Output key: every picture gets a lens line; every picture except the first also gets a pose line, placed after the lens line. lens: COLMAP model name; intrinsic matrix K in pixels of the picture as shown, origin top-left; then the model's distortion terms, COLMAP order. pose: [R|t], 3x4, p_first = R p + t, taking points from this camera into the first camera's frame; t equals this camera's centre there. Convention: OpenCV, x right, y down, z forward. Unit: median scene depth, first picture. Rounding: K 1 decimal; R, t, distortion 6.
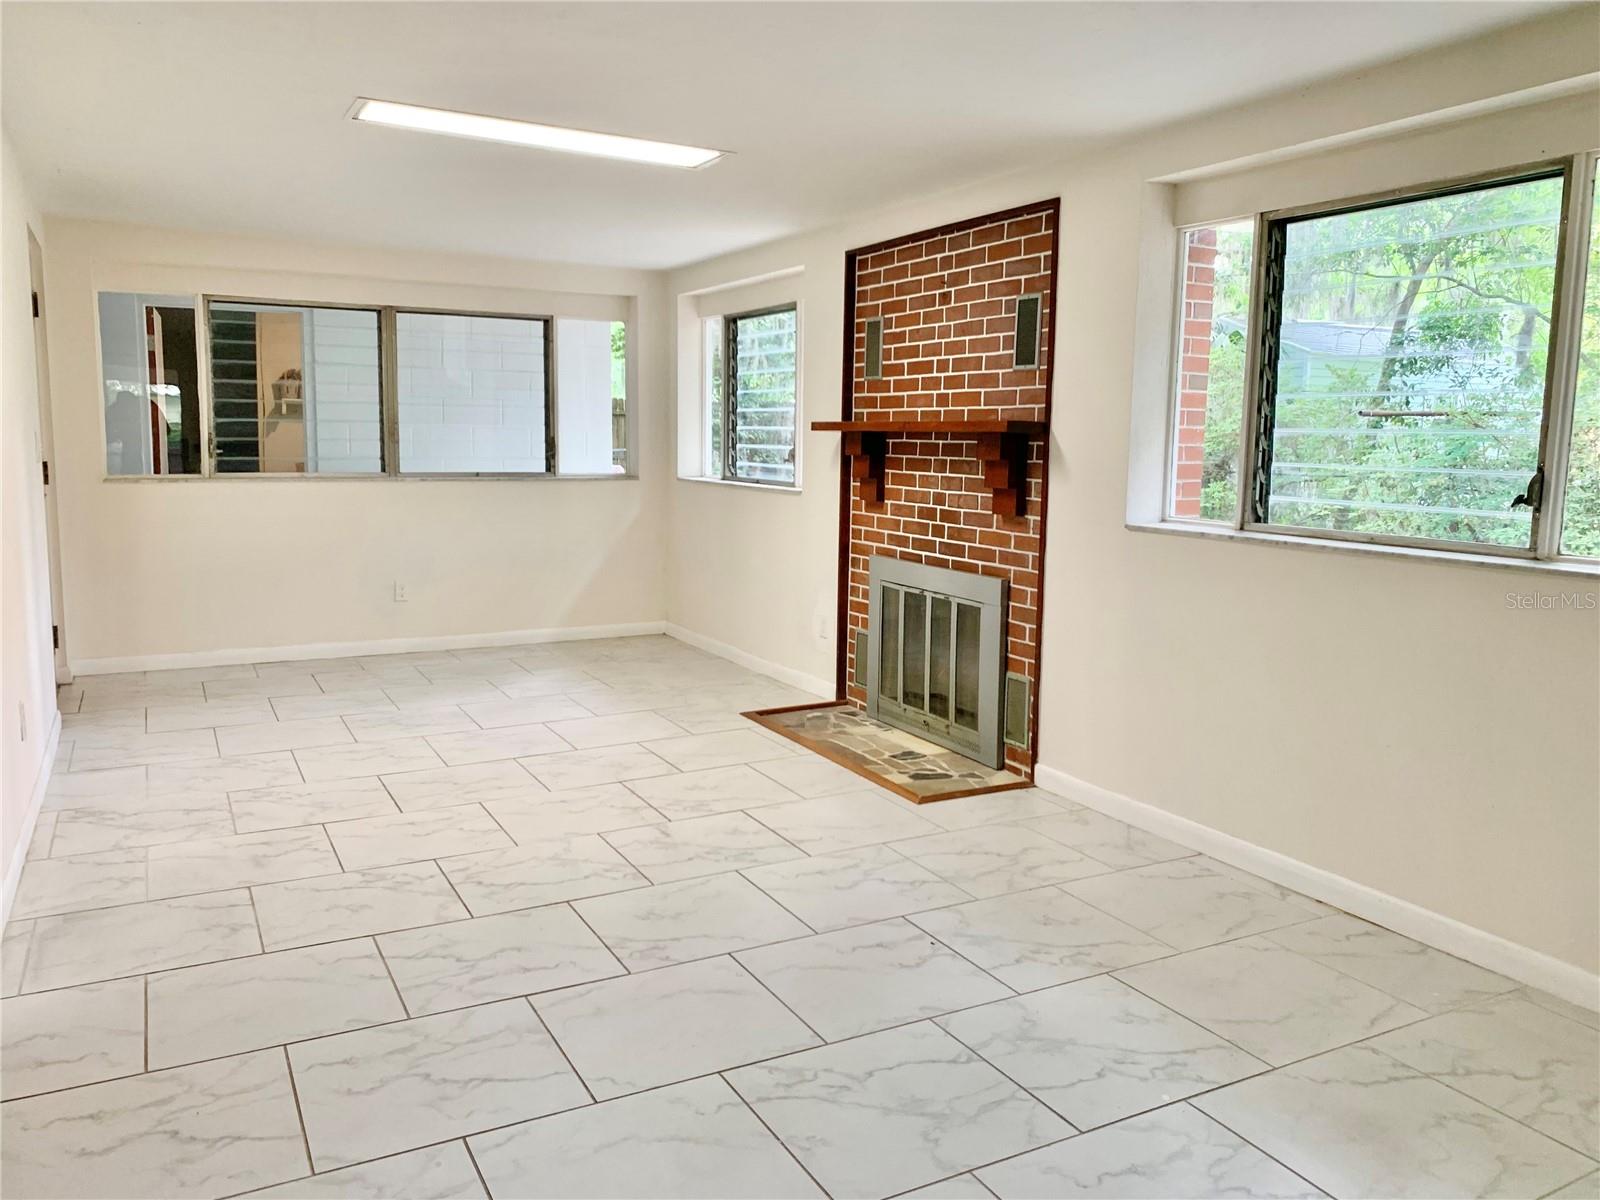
lens RADIAL K [[1218.9, 0, 813.6], [0, 1218.9, 596.4], [0, 0, 1]] dist [0.056715, -0.070083]
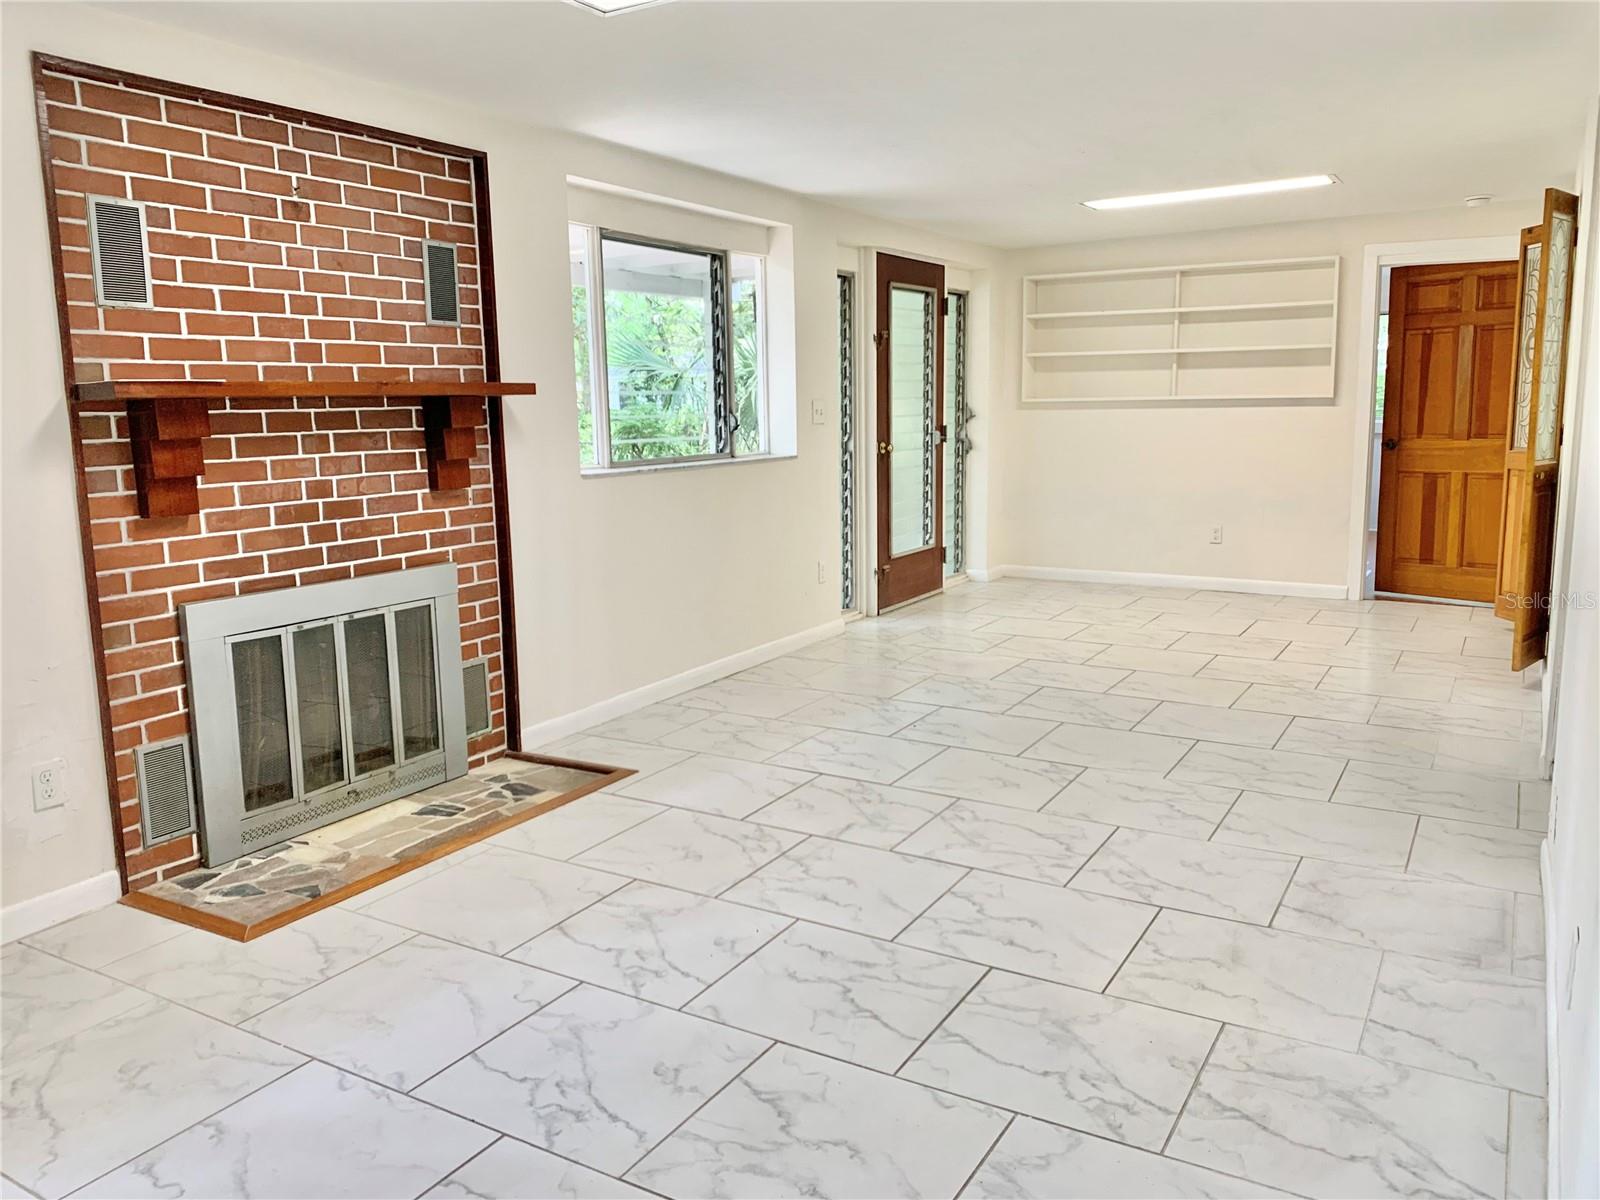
lens RADIAL K [[1218.9, 0, 804.9], [0, 1218.9, 589.0], [0, 0, 1]] dist [0.056715, -0.070083]
pose [[-0.524488, -0.134701, 0.840695, -0.714318], [0.126077, 0.964233, 0.233151, -0.166570], [-0.842032, 0.228277, -0.488746, 1.197858]]
